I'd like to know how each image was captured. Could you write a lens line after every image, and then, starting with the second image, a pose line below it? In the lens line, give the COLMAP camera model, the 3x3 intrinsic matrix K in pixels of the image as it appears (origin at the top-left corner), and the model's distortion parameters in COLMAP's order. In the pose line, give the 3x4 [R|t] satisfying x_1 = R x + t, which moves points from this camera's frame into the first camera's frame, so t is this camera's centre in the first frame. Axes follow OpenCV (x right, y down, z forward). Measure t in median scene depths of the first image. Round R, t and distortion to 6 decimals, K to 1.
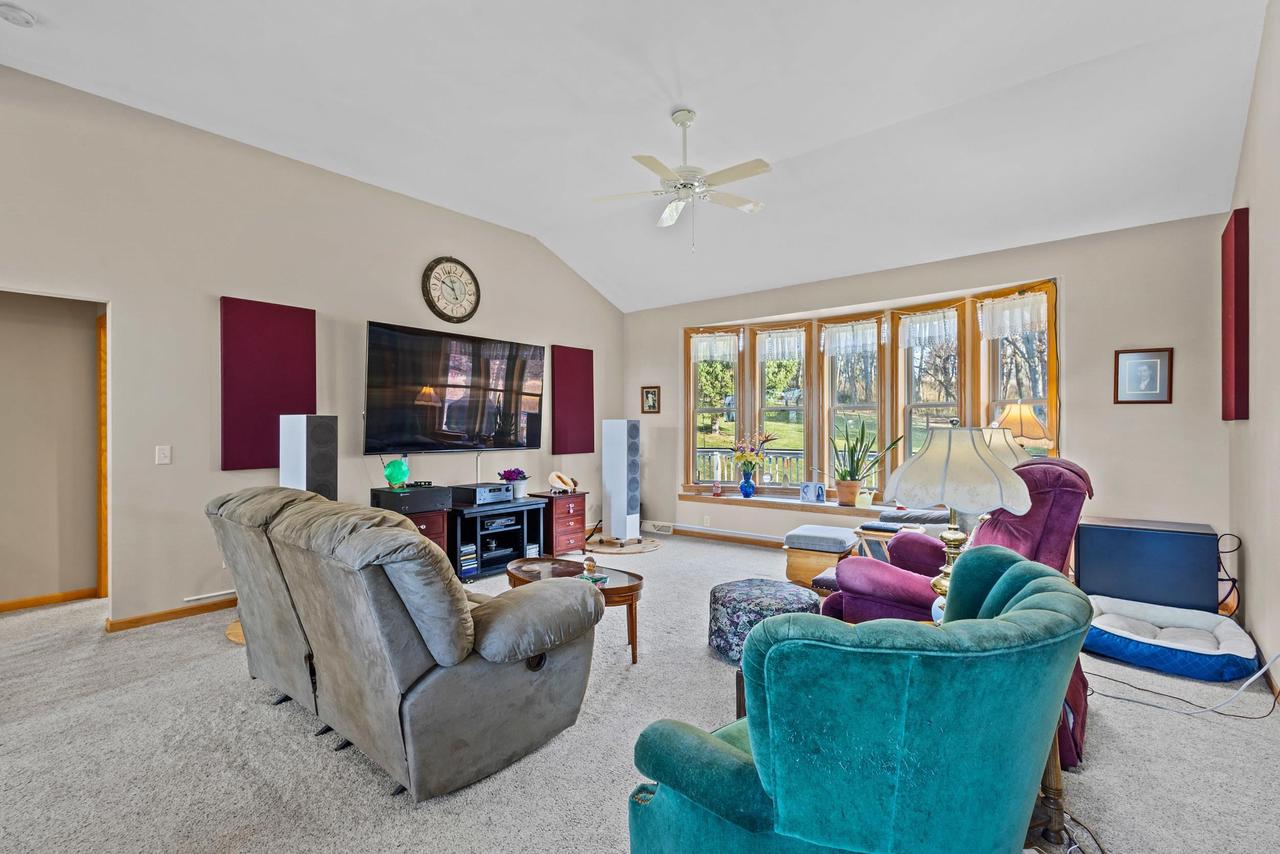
lens RADIAL K [[590.9, 0, 645.1], [0, 590.9, 425.9], [0, 0, 1]] dist [0.011659, -0.002977]
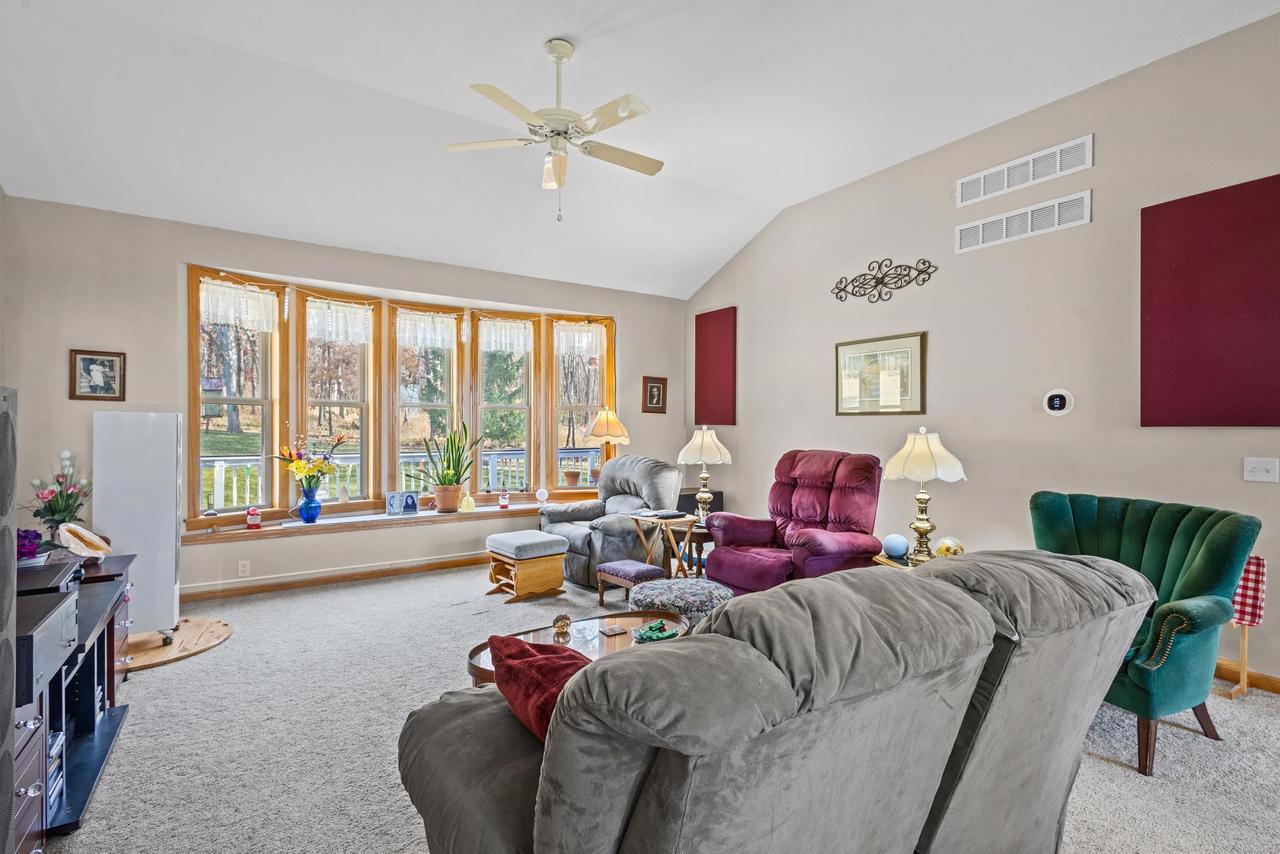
lens RADIAL K [[590.9, 0, 633.1], [0, 590.9, 430.3], [0, 0, 1]] dist [0.011659, -0.002977]
pose [[0.299696, -0.001361, 0.954034, -0.410498], [-0.007494, 0.999965, 0.003780, 0.001206], [-0.954005, -0.008283, 0.299675, 0.402187]]
